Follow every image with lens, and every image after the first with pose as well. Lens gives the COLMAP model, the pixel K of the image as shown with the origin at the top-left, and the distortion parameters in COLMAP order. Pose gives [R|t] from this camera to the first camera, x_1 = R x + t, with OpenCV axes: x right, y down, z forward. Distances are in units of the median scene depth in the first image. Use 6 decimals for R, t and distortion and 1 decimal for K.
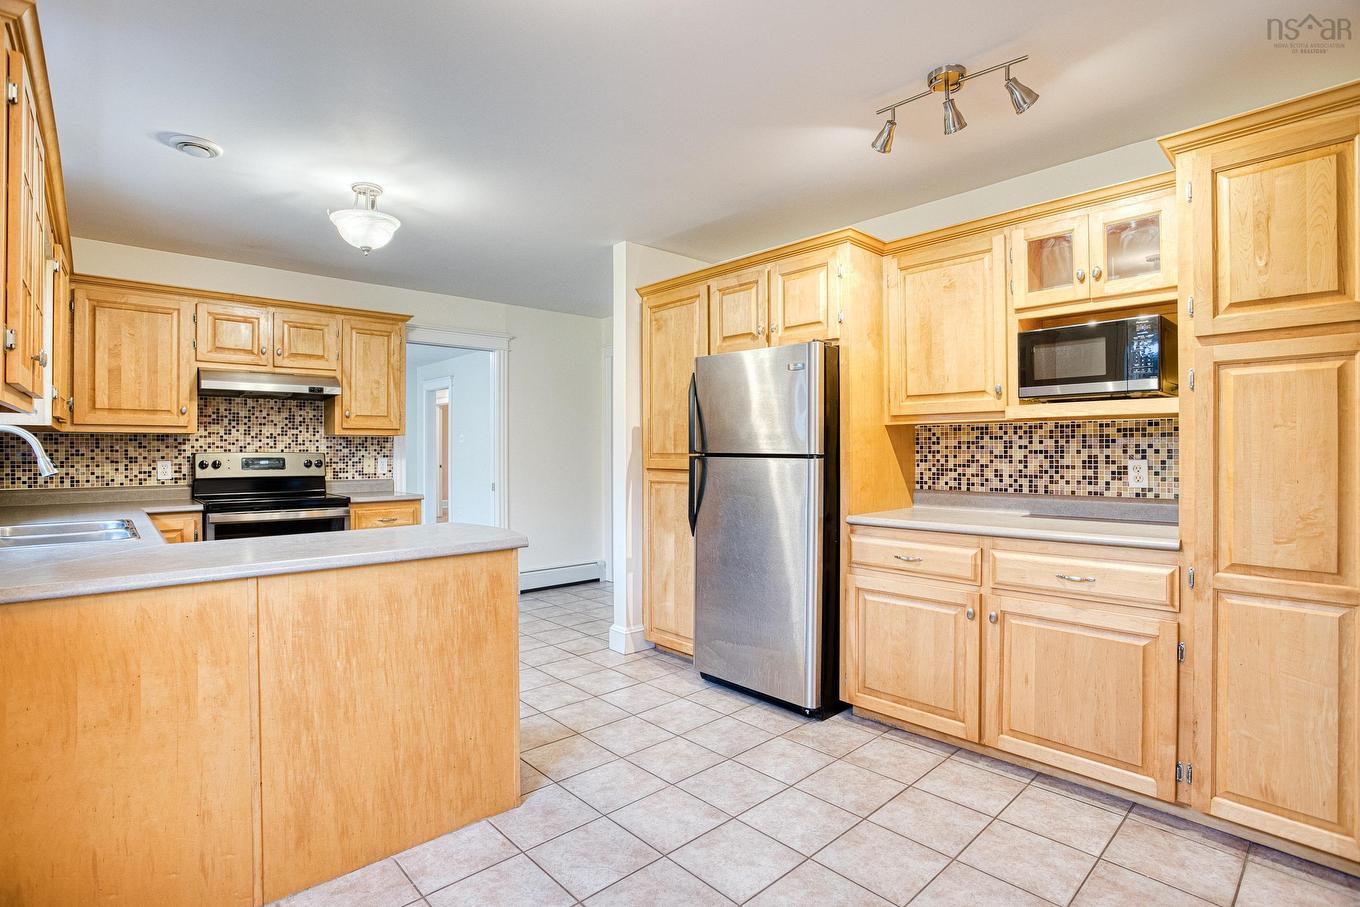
lens RADIAL K [[660.5, 0, 685.4], [0, 660.5, 453.7], [0, 0, 1]] dist [-0.051313, 0.015935]
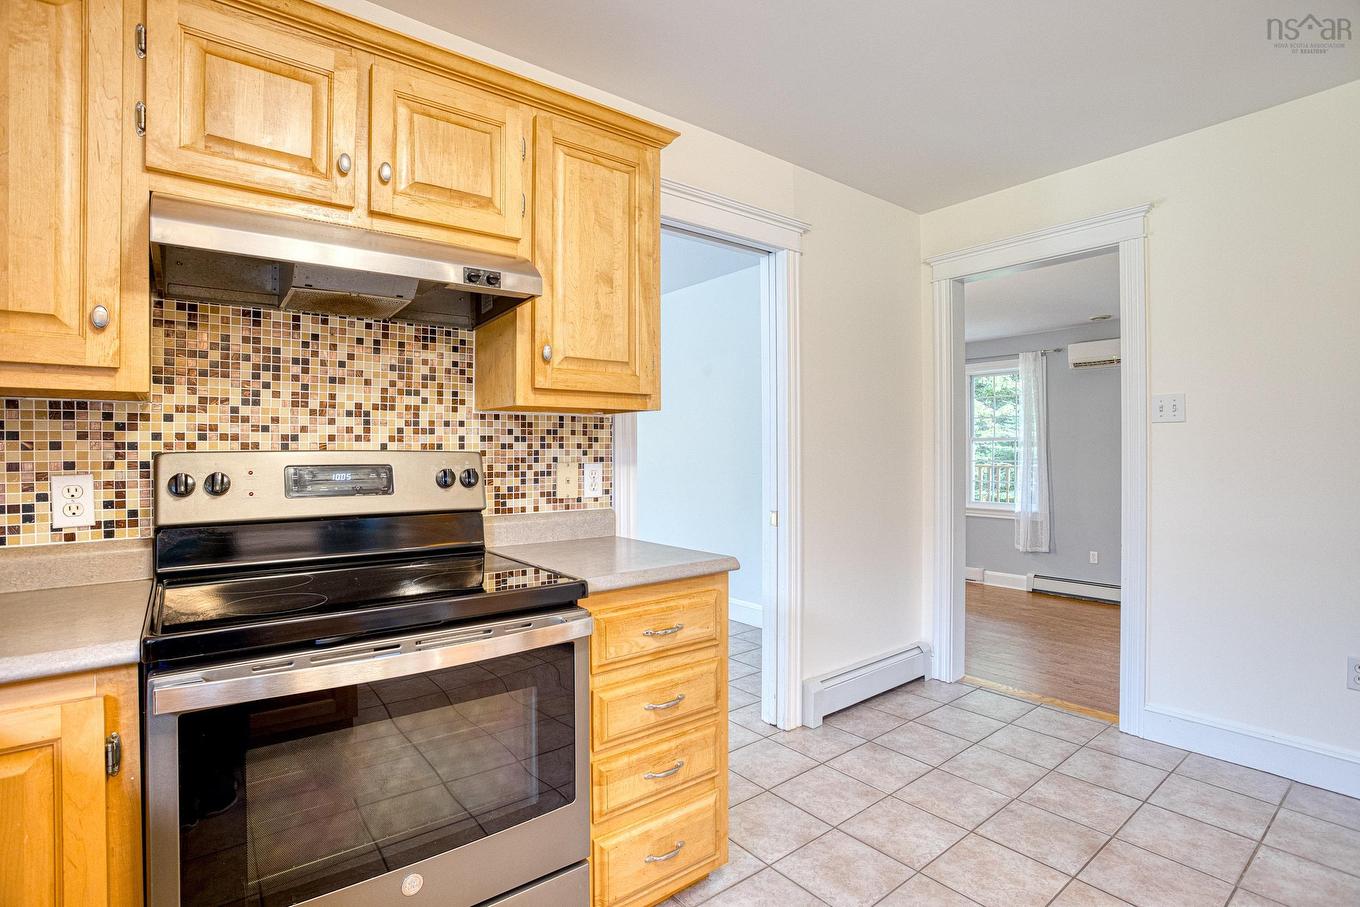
lens RADIAL K [[660.5, 0, 687.1], [0, 660.5, 450.2], [0, 0, 1]] dist [-0.051313, 0.015935]
pose [[0.997477, -0.003309, -0.070908, -0.436465], [0.002985, 0.999985, -0.004684, 0.000115], [0.070922, 0.004460, 0.997472, 0.655997]]
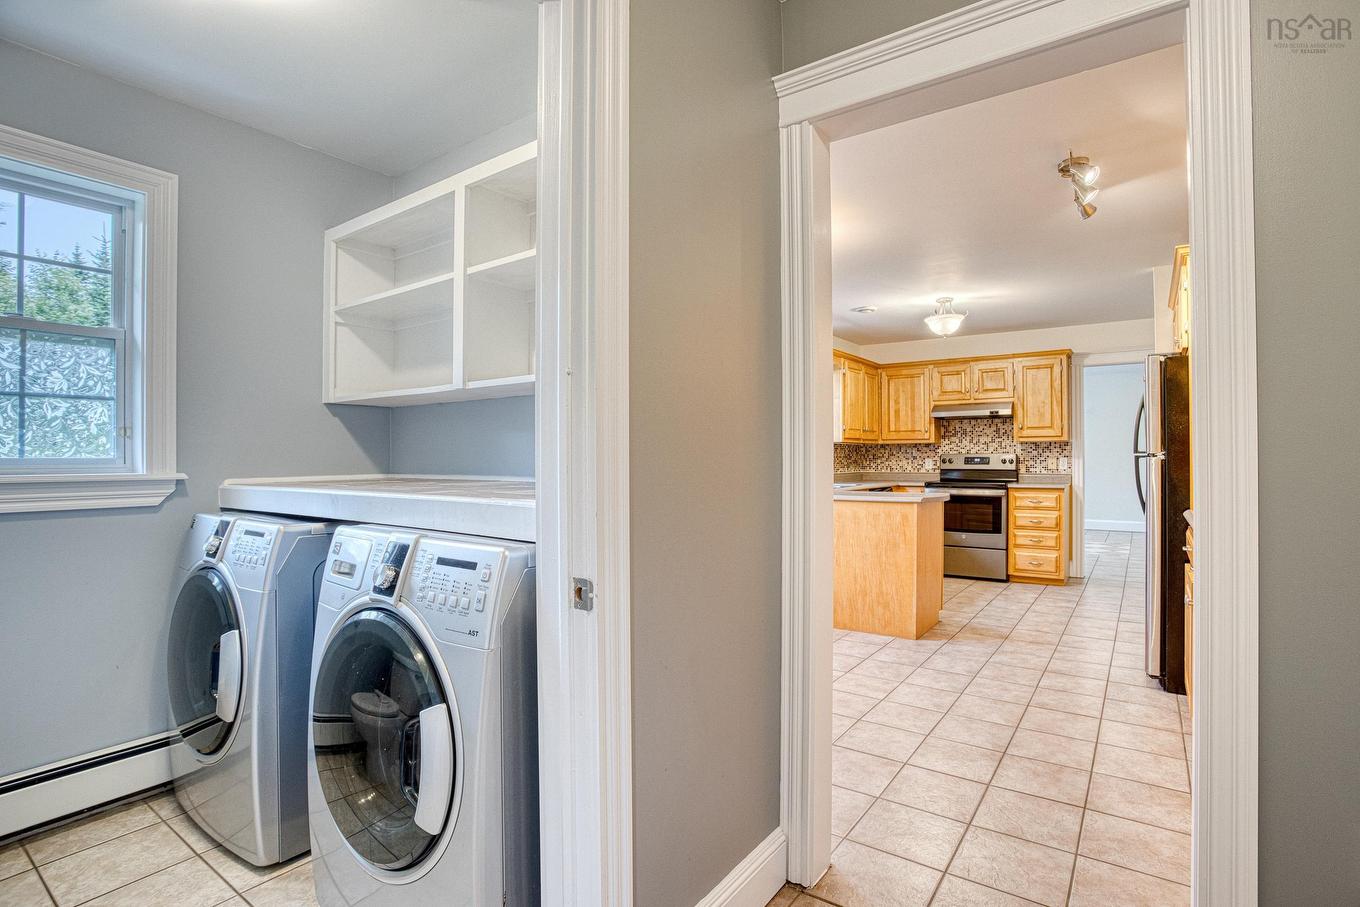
lens RADIAL K [[660.5, 0, 684.4], [0, 660.5, 457.6], [0, 0, 1]] dist [-0.051313, 0.015935]
pose [[0.200015, 0.002817, -0.979789, 0.804017], [-0.001499, 0.999996, 0.002569, 0.004989], [0.979792, 0.000955, 0.200018, -0.019403]]
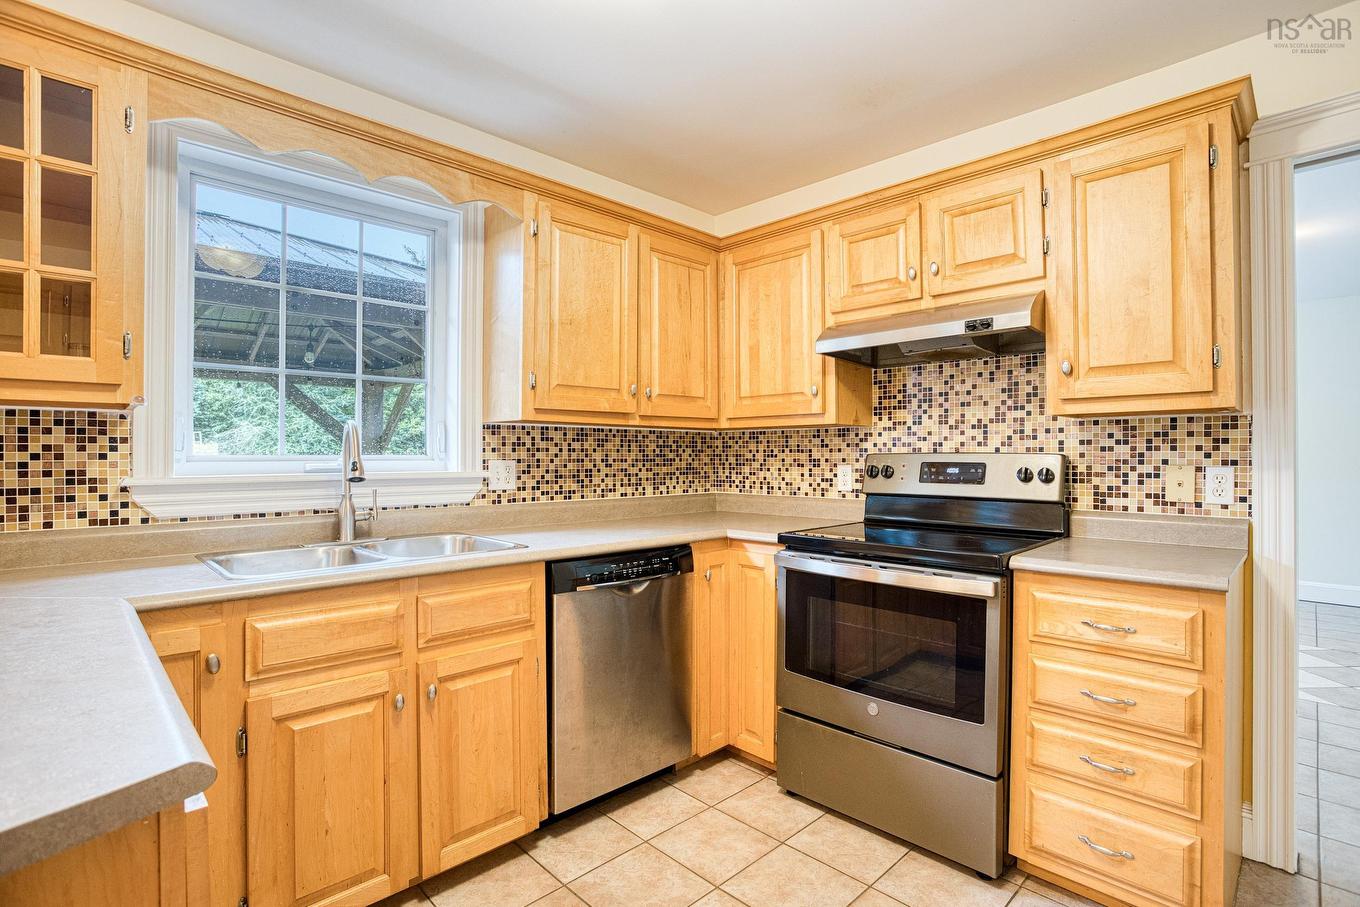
lens RADIAL K [[660.5, 0, 669.4], [0, 660.5, 454.0], [0, 0, 1]] dist [-0.051313, 0.015935]
pose [[0.024554, -0.000165, -0.999699, -0.083031], [-0.003197, 0.999995, -0.000243, -0.000065], [0.999693, 0.003202, 0.024553, 0.768863]]
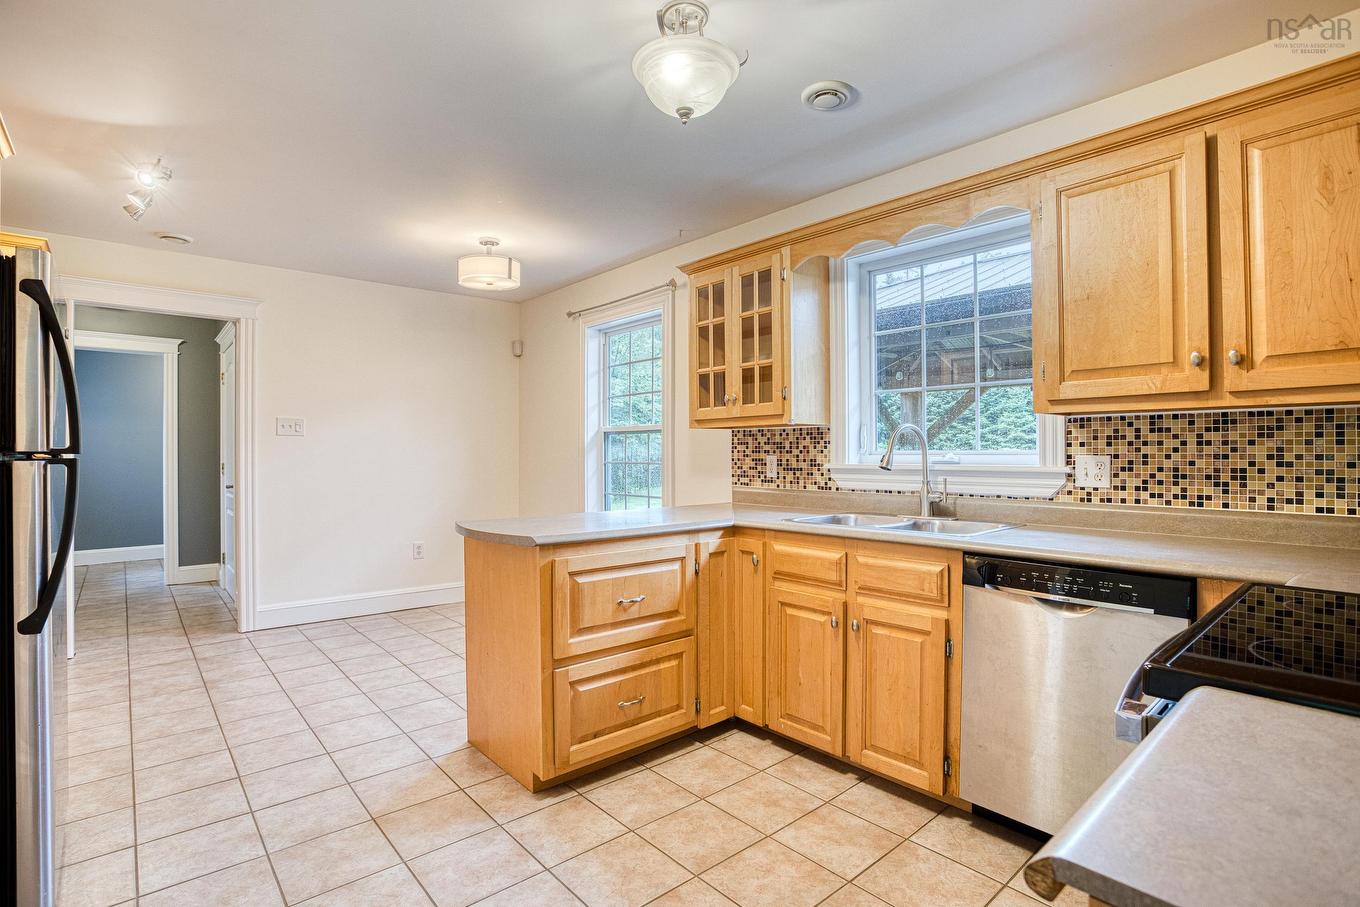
lens RADIAL K [[660.5, 0, 693.7], [0, 660.5, 451.3], [0, 0, 1]] dist [-0.051313, 0.015935]
pose [[-0.999818, 0.004132, 0.018619, -0.382195], [0.004157, 0.999991, 0.001299, 0.000450], [-0.018614, 0.001376, -0.999826, 1.208781]]
